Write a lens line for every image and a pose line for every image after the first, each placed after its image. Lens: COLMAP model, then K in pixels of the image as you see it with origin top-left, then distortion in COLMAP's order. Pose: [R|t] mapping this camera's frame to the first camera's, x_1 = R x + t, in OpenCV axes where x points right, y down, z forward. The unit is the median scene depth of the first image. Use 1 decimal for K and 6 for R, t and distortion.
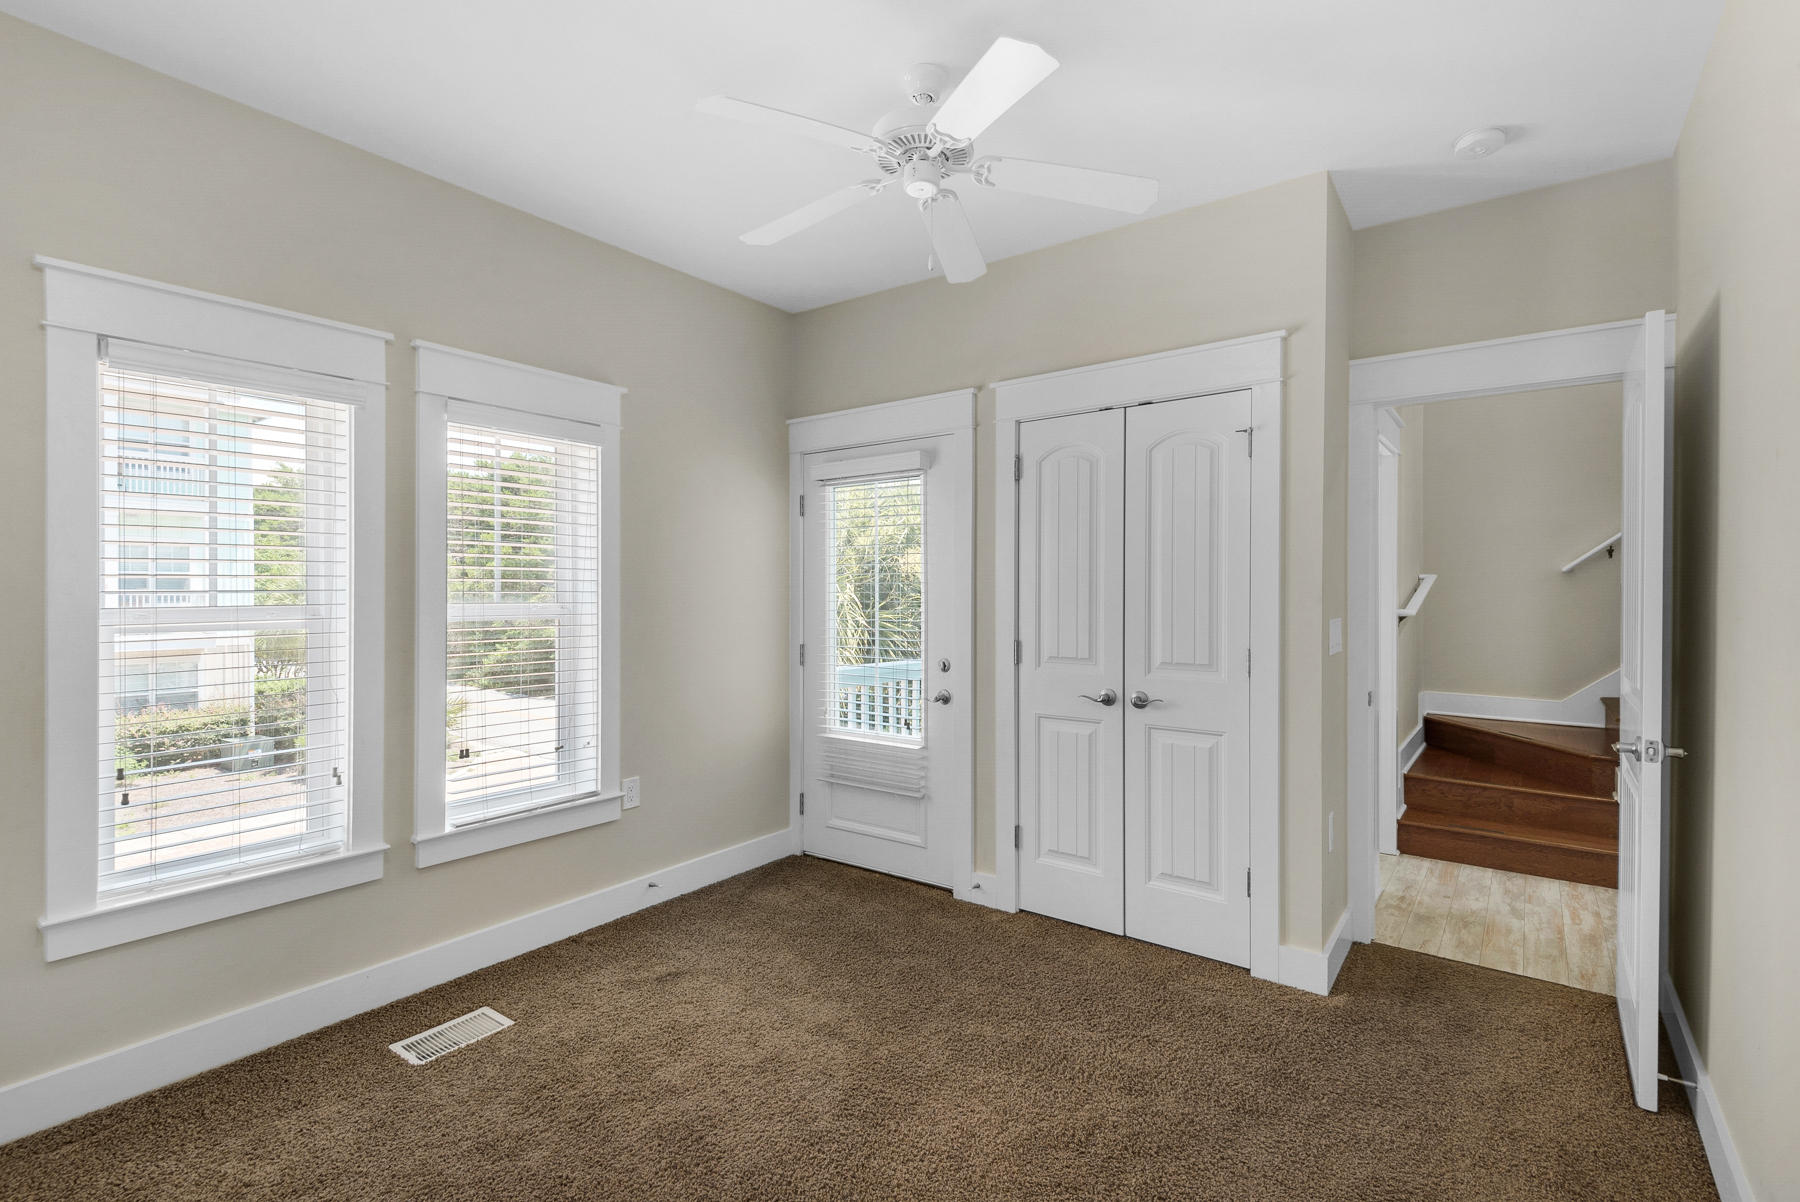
lens RADIAL K [[816.6, 0, 900.0], [0, 816.6, 601.0], [0, 0, 1]] dist [0.045956, -0.033295]
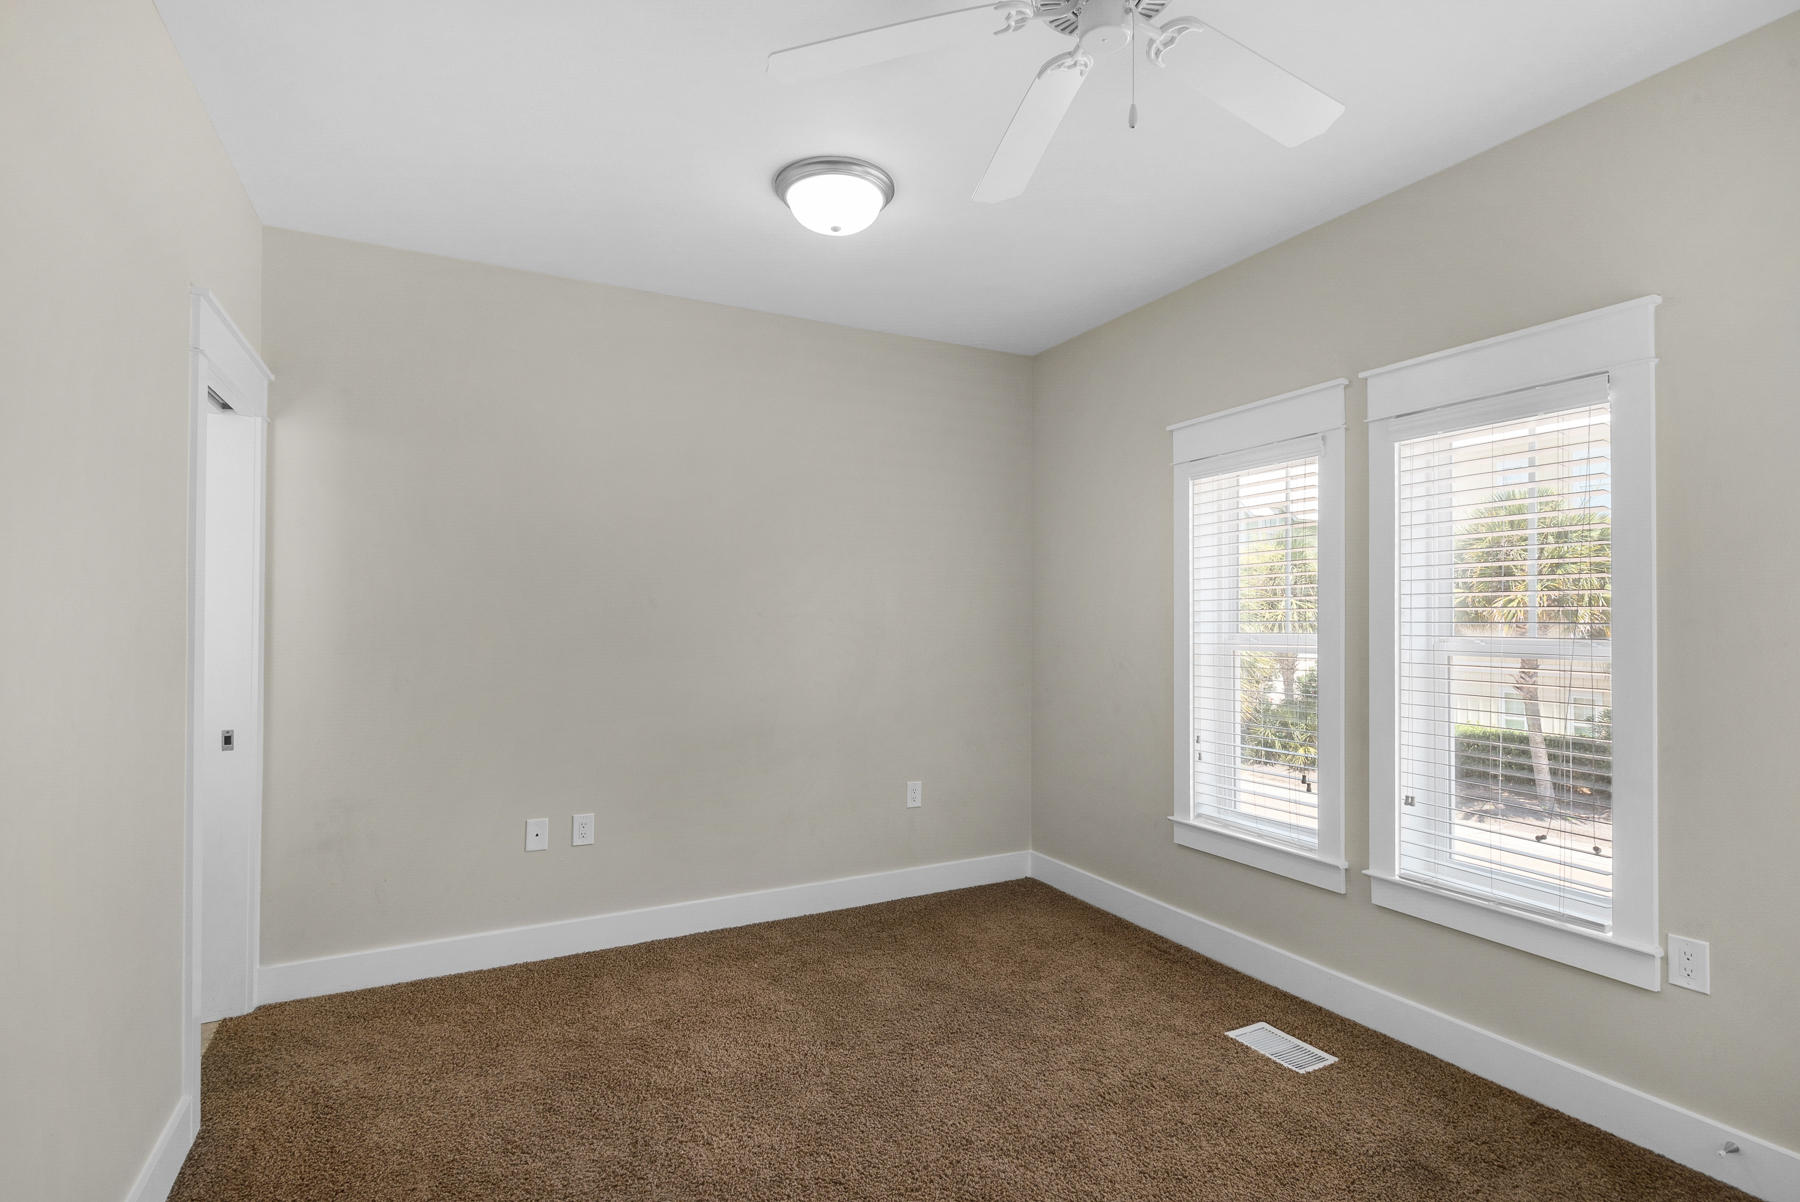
lens RADIAL K [[893.6, 0, 915.9], [0, 893.6, 605.7], [0, 0, 1]] dist [0.037031, -0.027860]
pose [[-0.416486, -0.005093, -0.909128, 0.648301], [-0.005463, 0.999980, -0.003100, -0.026790], [0.909126, 0.003676, -0.416506, 0.981210]]
